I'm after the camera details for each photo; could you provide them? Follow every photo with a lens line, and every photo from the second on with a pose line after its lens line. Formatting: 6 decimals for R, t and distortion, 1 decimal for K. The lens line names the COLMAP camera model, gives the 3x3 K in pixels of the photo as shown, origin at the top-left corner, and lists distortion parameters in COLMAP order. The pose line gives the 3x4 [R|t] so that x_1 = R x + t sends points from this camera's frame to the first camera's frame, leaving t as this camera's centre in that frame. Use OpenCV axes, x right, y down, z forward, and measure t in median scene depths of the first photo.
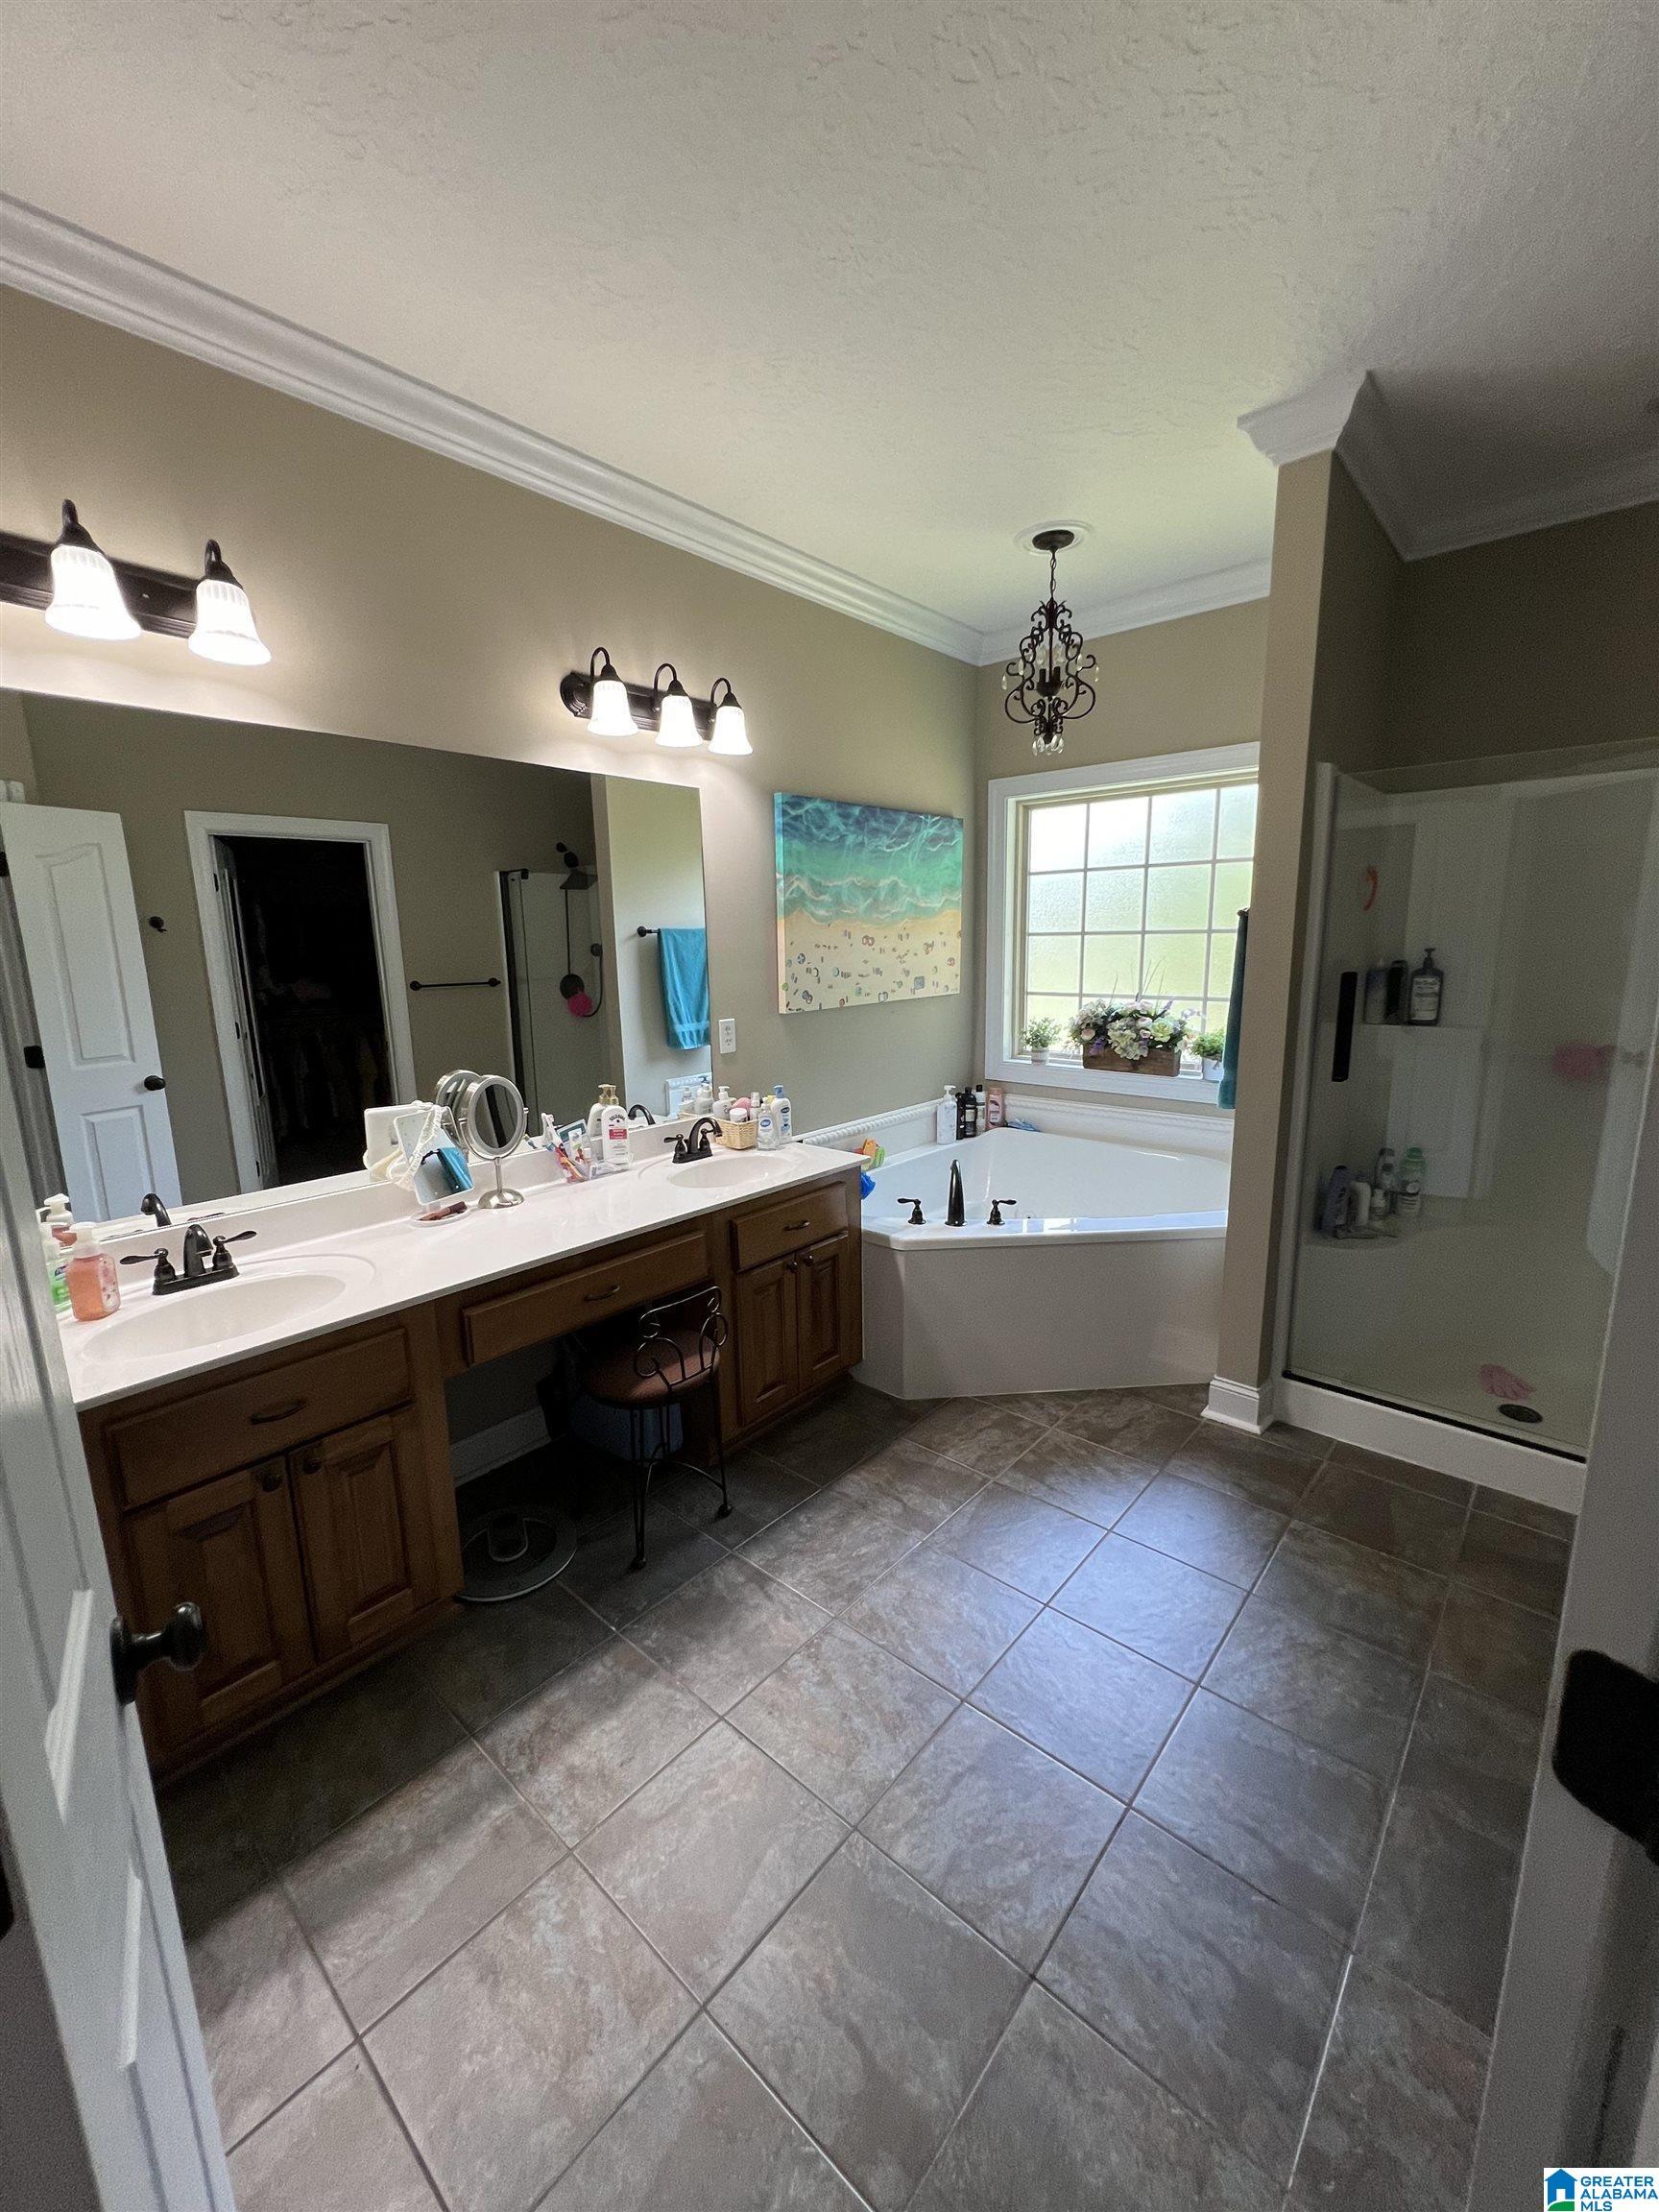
lens RADIAL K [[891.7, 0, 826.4], [0, 891.7, 1108.2], [0, 0, 1]] dist [0.001118, 0.000492]
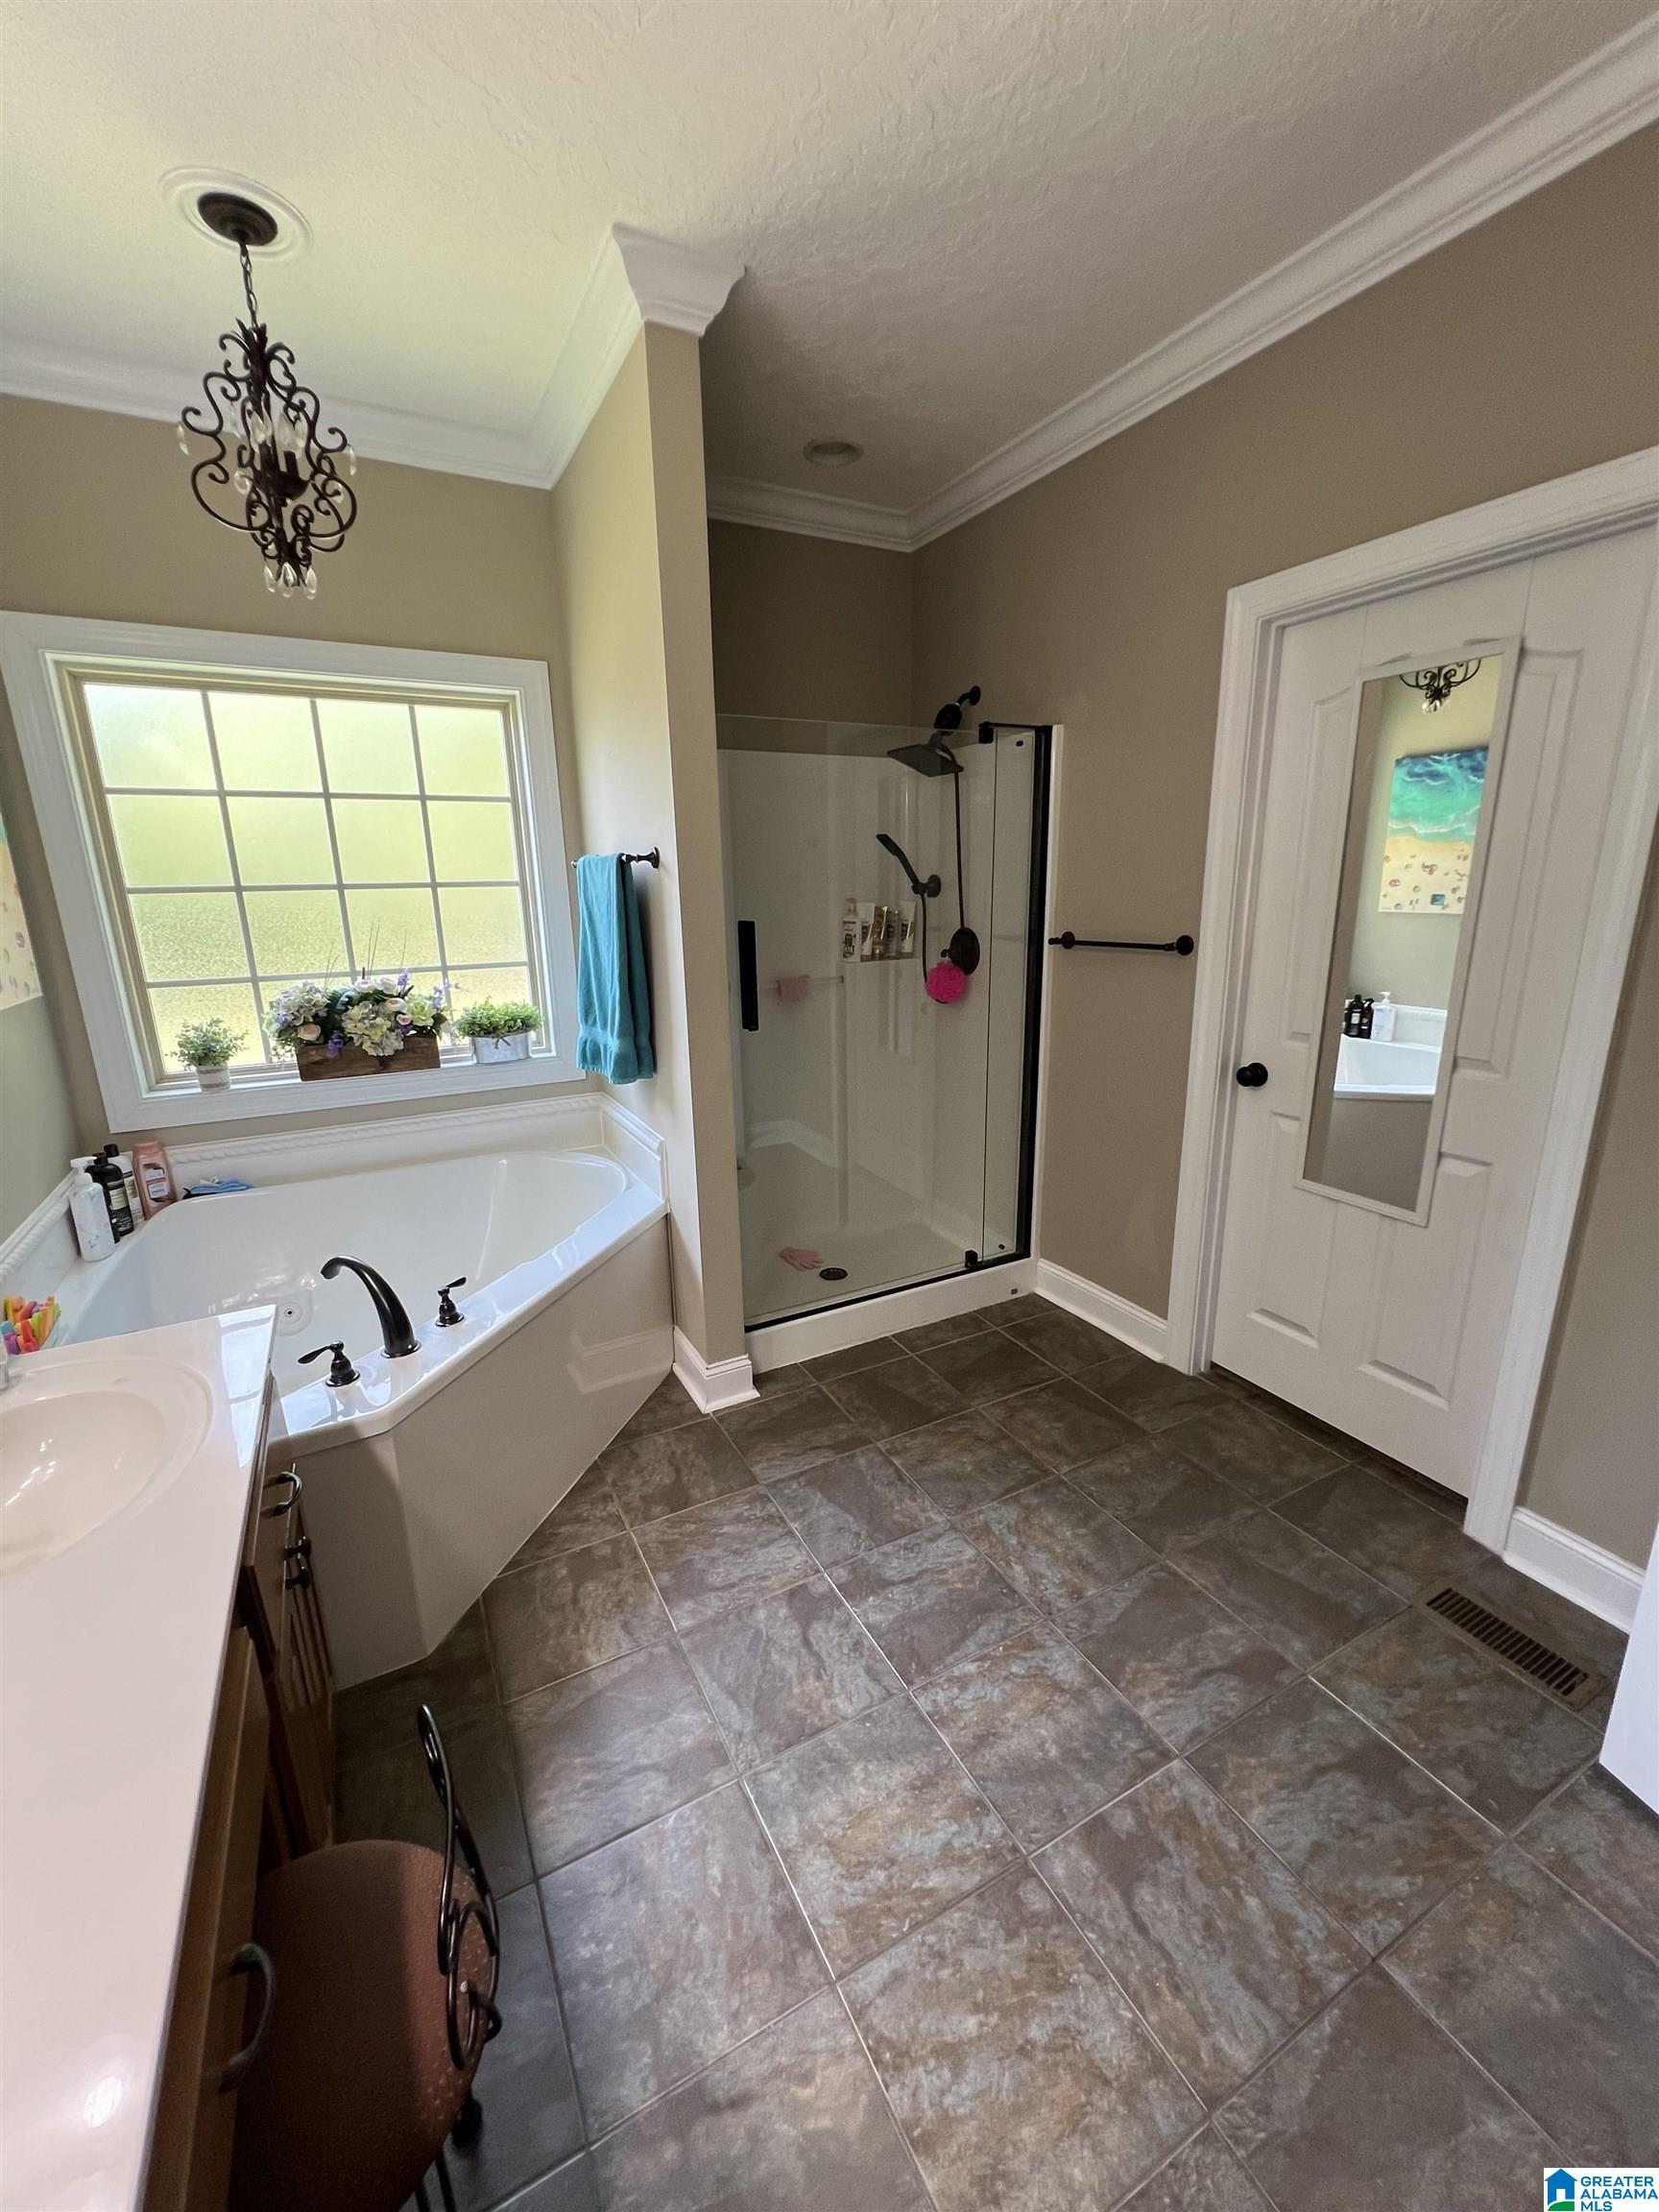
lens RADIAL K [[891.7, 0, 826.4], [0, 891.7, 1108.2], [0, 0, 1]] dist [0.001118, 0.000492]
pose [[0.349756, -0.222452, 0.910047, -0.288093], [0.190881, 0.967944, 0.163244, -0.081509], [-0.917189, 0.116616, 0.381006, 0.478254]]
